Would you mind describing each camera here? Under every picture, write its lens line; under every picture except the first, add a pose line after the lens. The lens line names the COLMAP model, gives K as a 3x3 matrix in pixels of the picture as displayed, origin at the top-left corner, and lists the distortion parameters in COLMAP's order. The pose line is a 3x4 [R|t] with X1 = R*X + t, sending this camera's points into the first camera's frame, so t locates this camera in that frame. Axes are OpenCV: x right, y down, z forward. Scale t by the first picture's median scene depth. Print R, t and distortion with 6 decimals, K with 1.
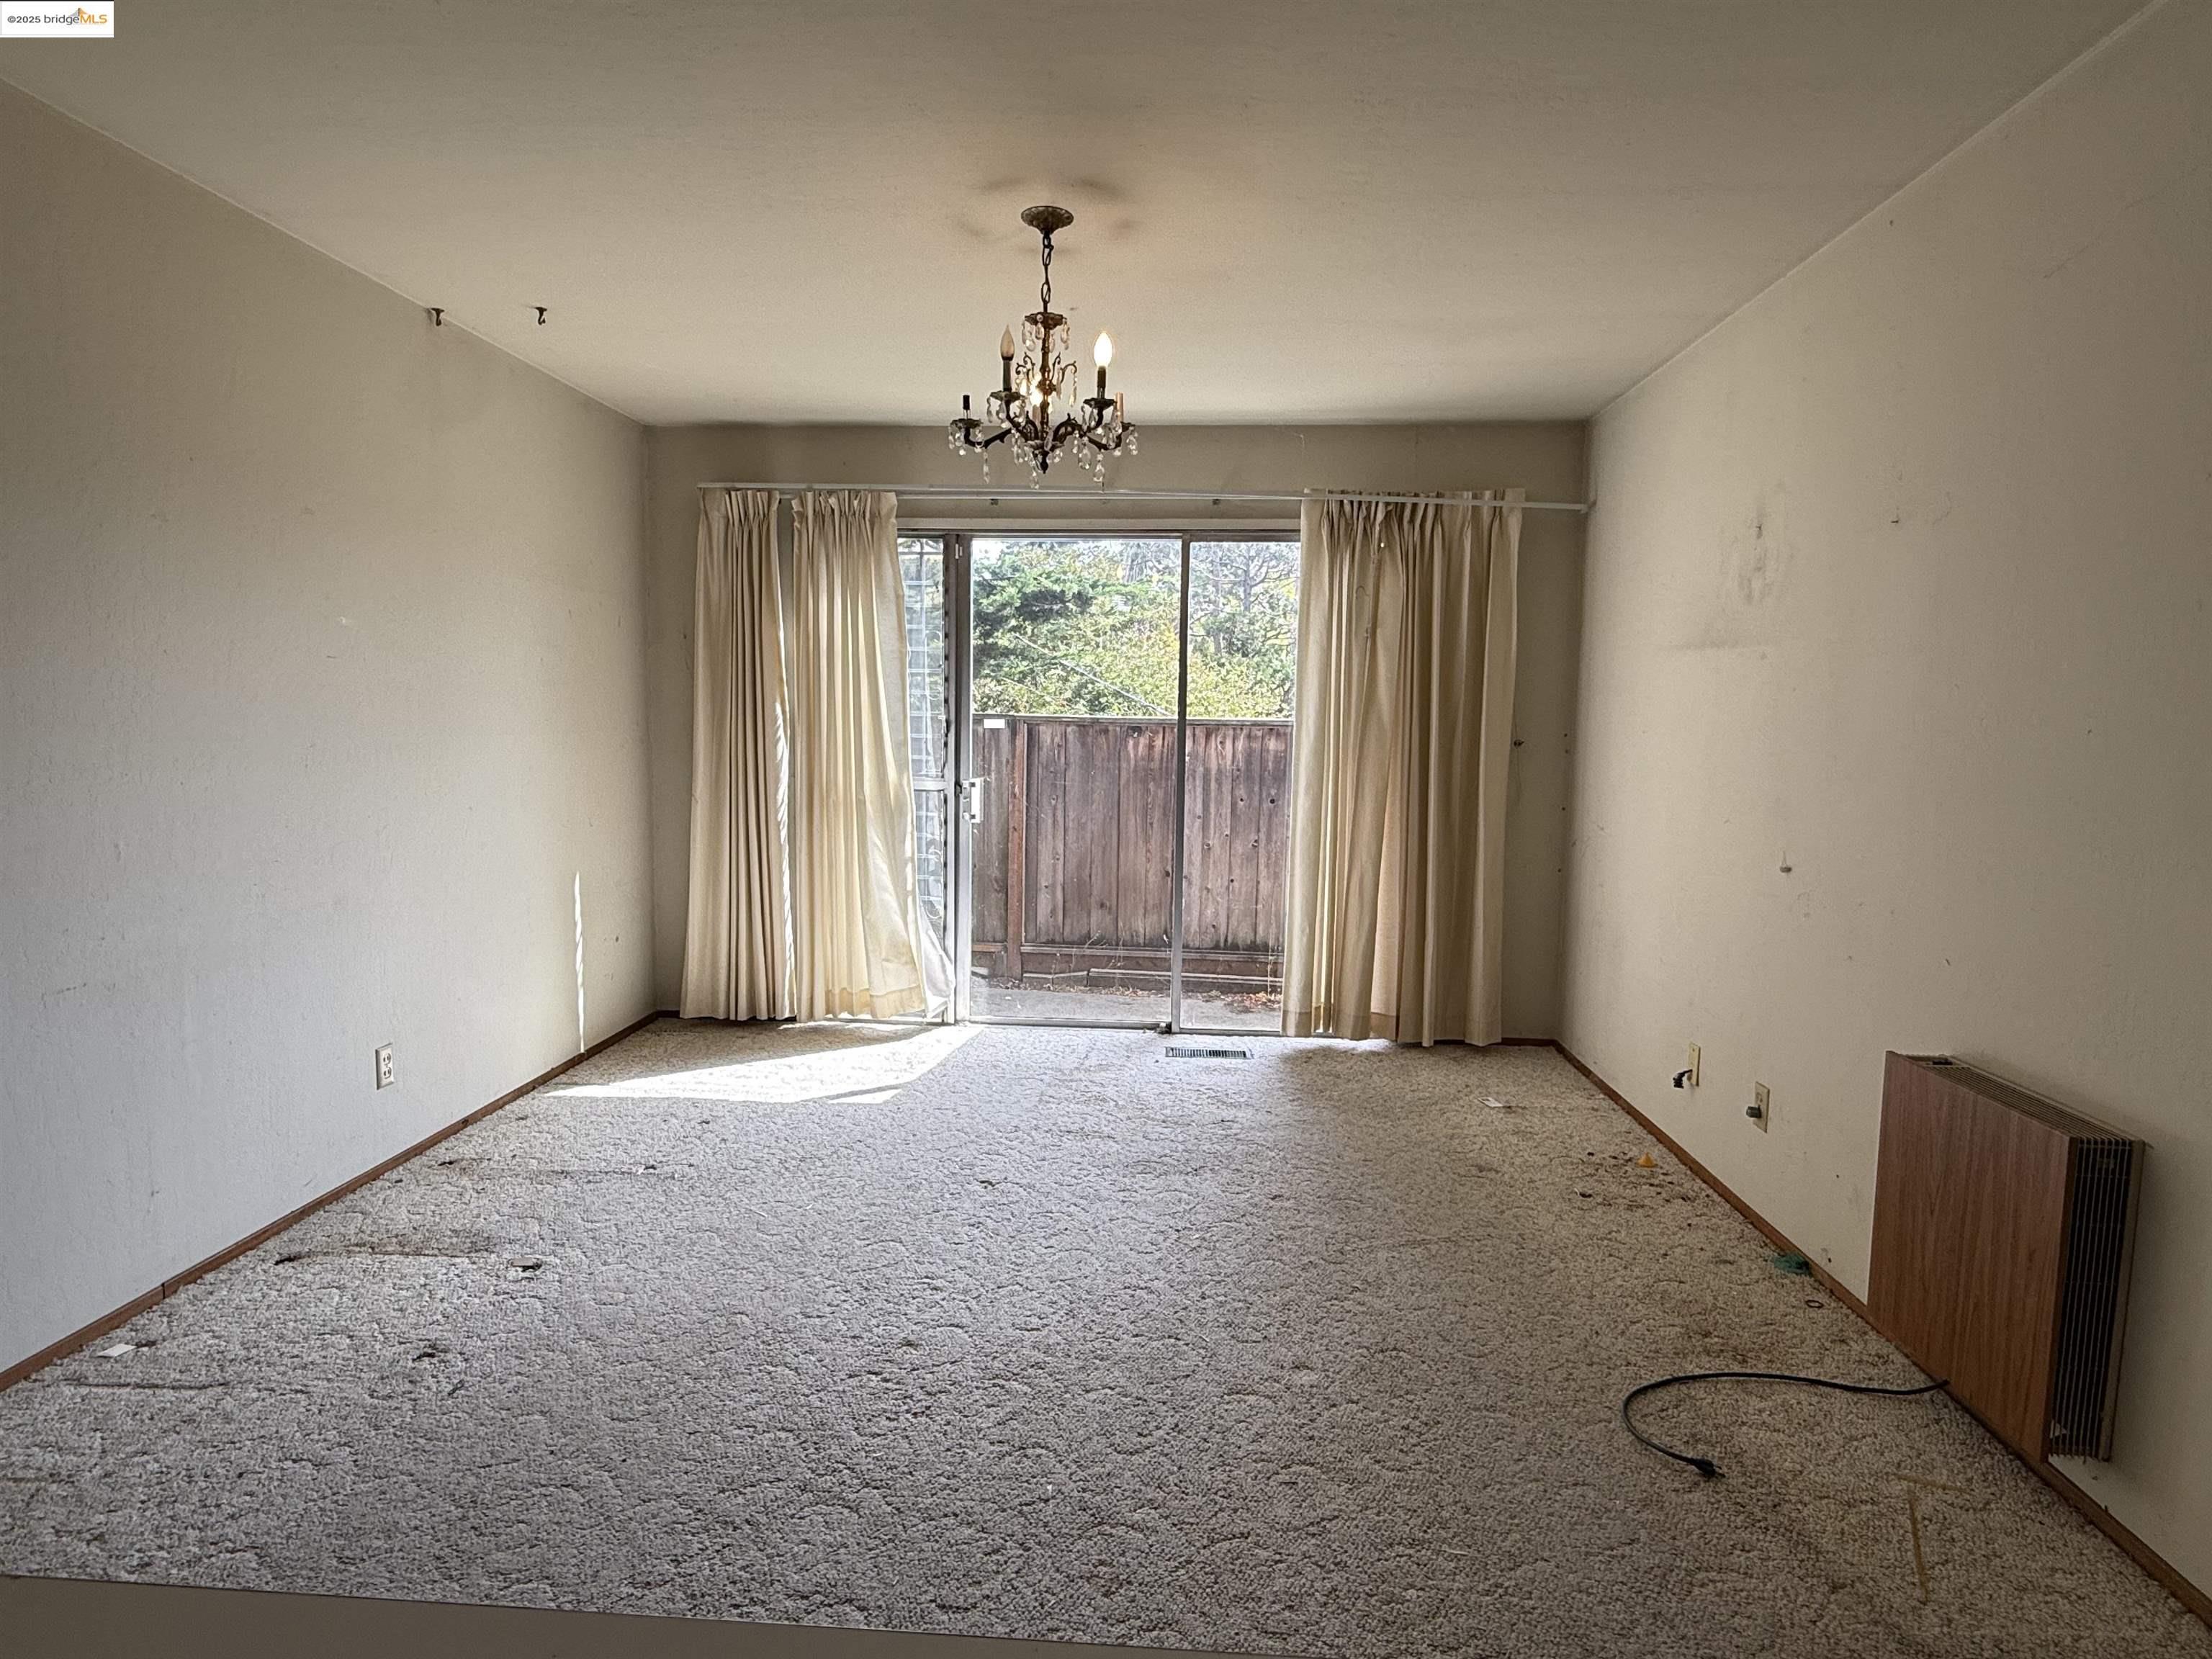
lens RADIAL K [[1184.0, 0, 1106.0], [0, 1184.0, 829.5], [0, 0, 1]] dist [0.000112, -0.000023]
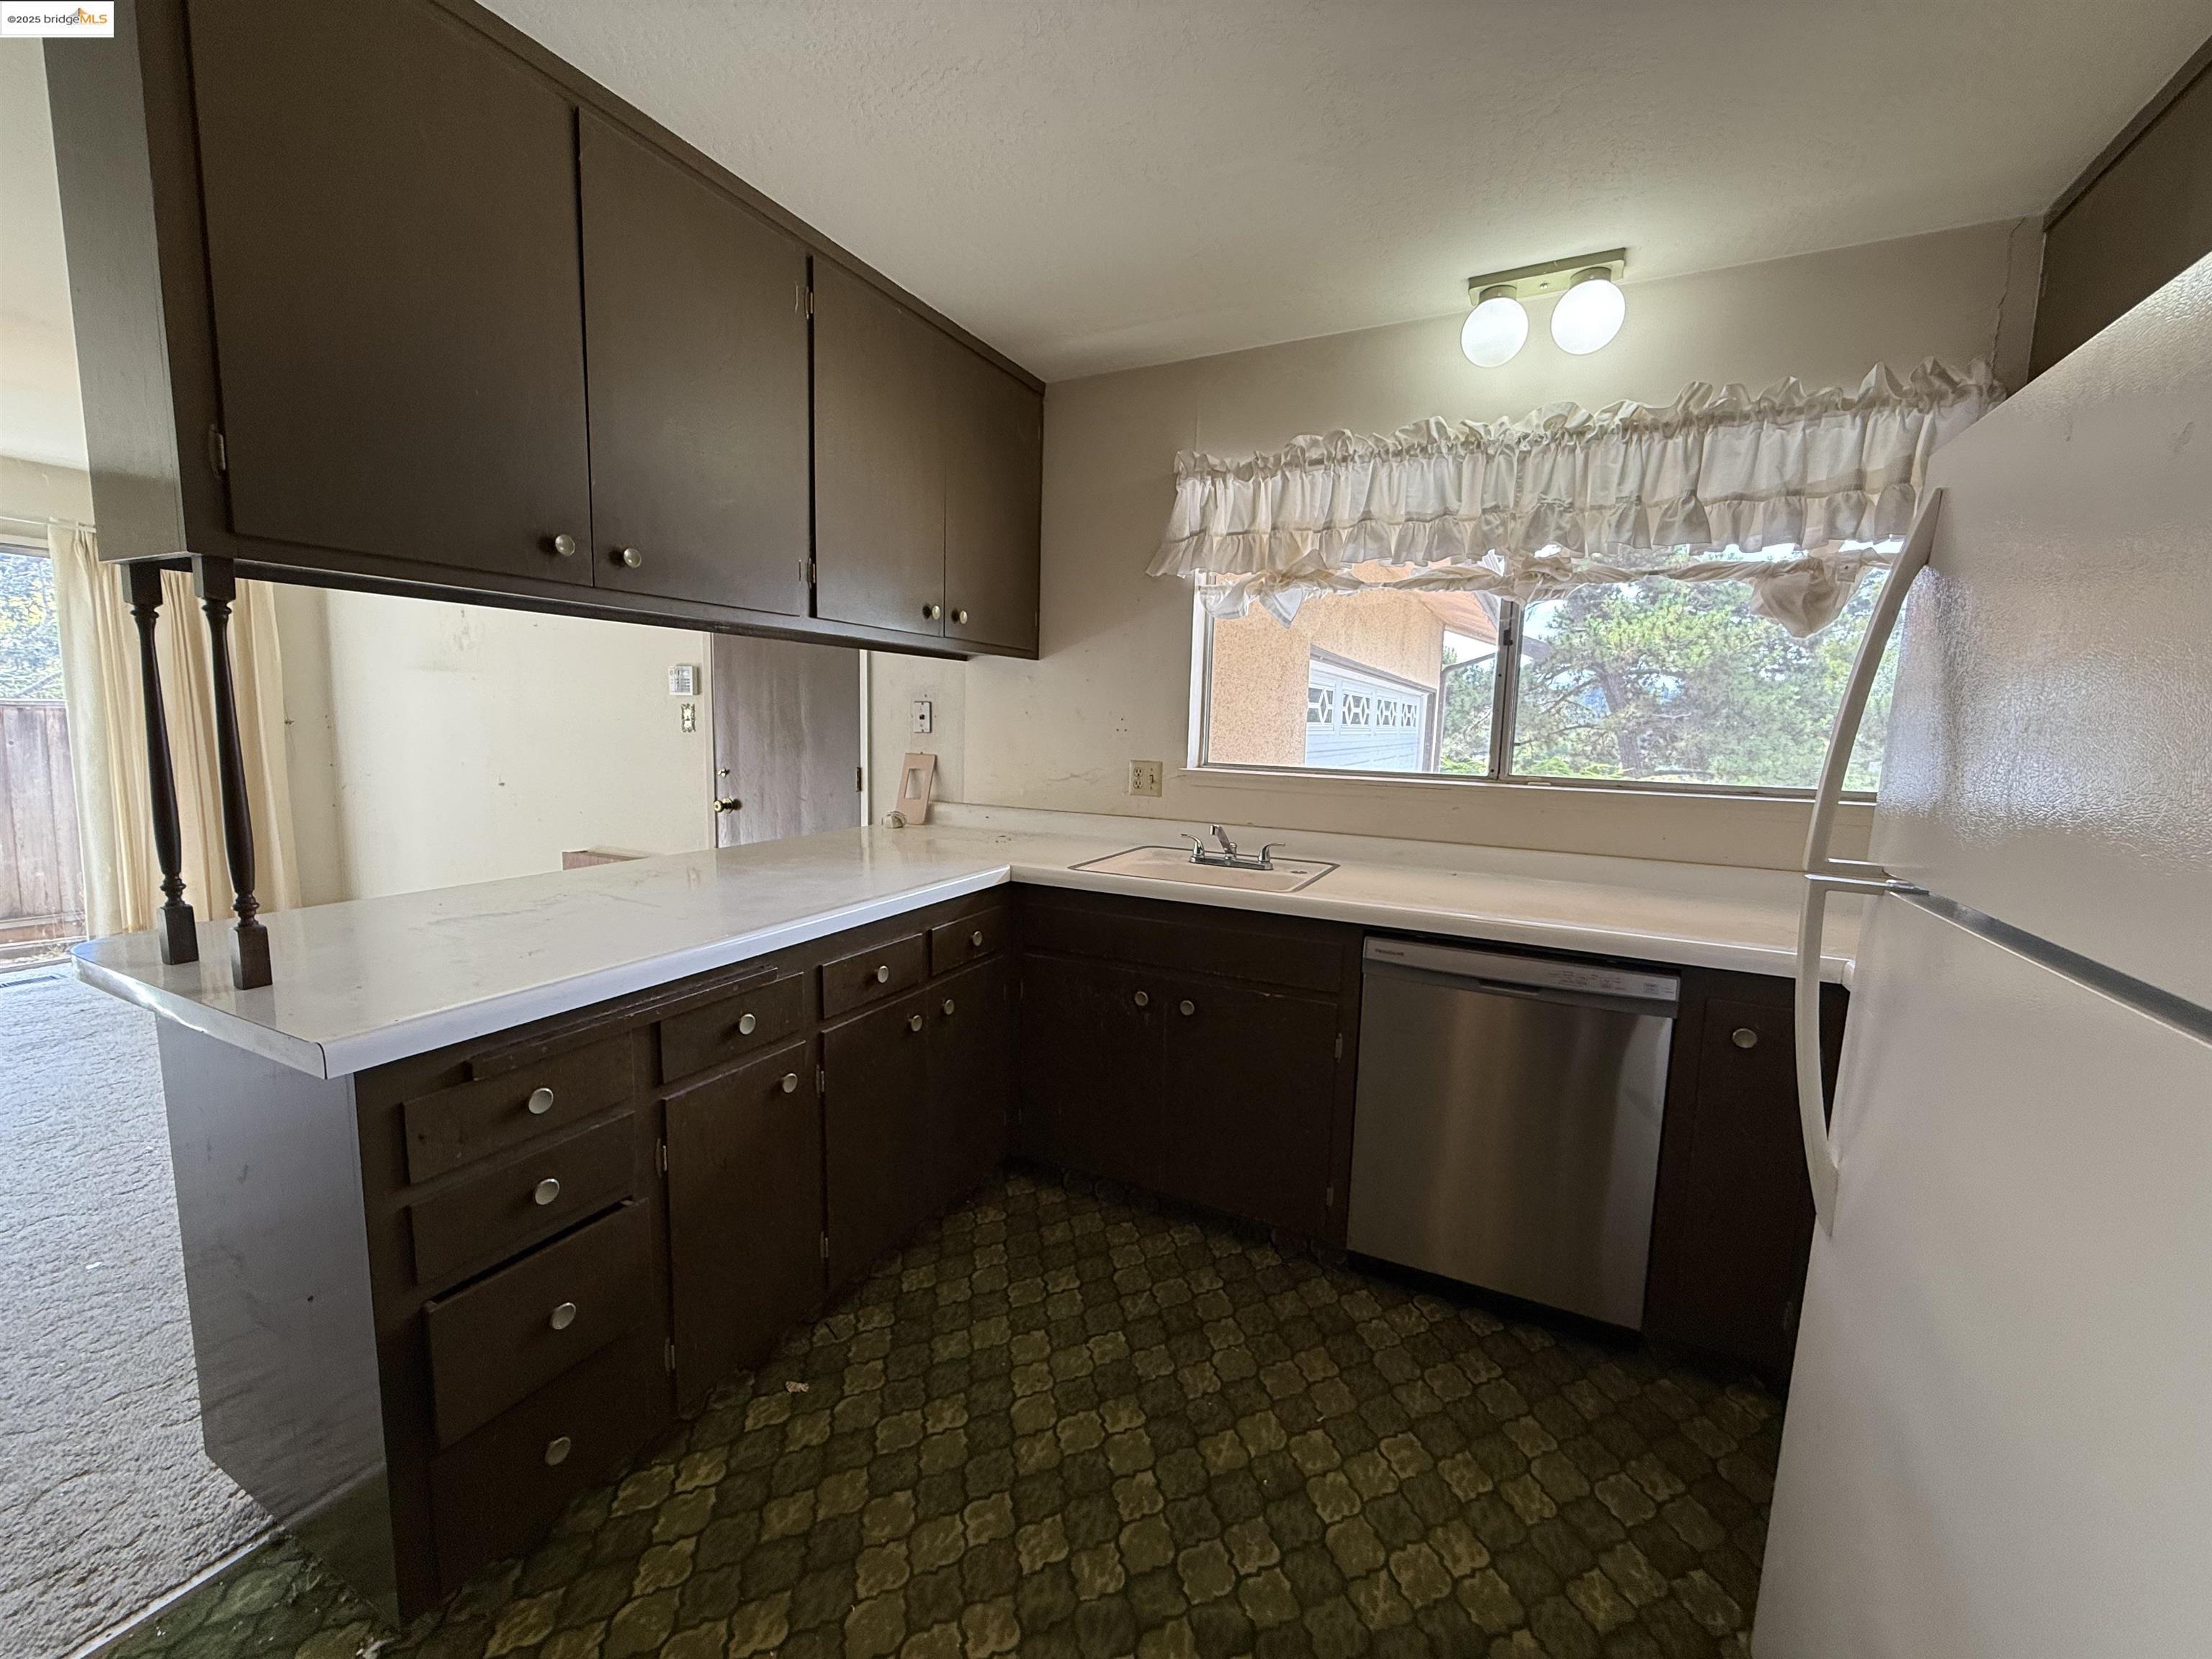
lens RADIAL K [[875.3, 0, 1099.7], [0, 875.3, 829.3], [0, 0, 1]] dist [0.000522, -0.000051]
pose [[0.392282, -0.112681, 0.912917, -0.381349], [0.062538, 0.993439, 0.095747, 0.026133], [-0.917717, 0.019533, 0.396755, -0.508765]]
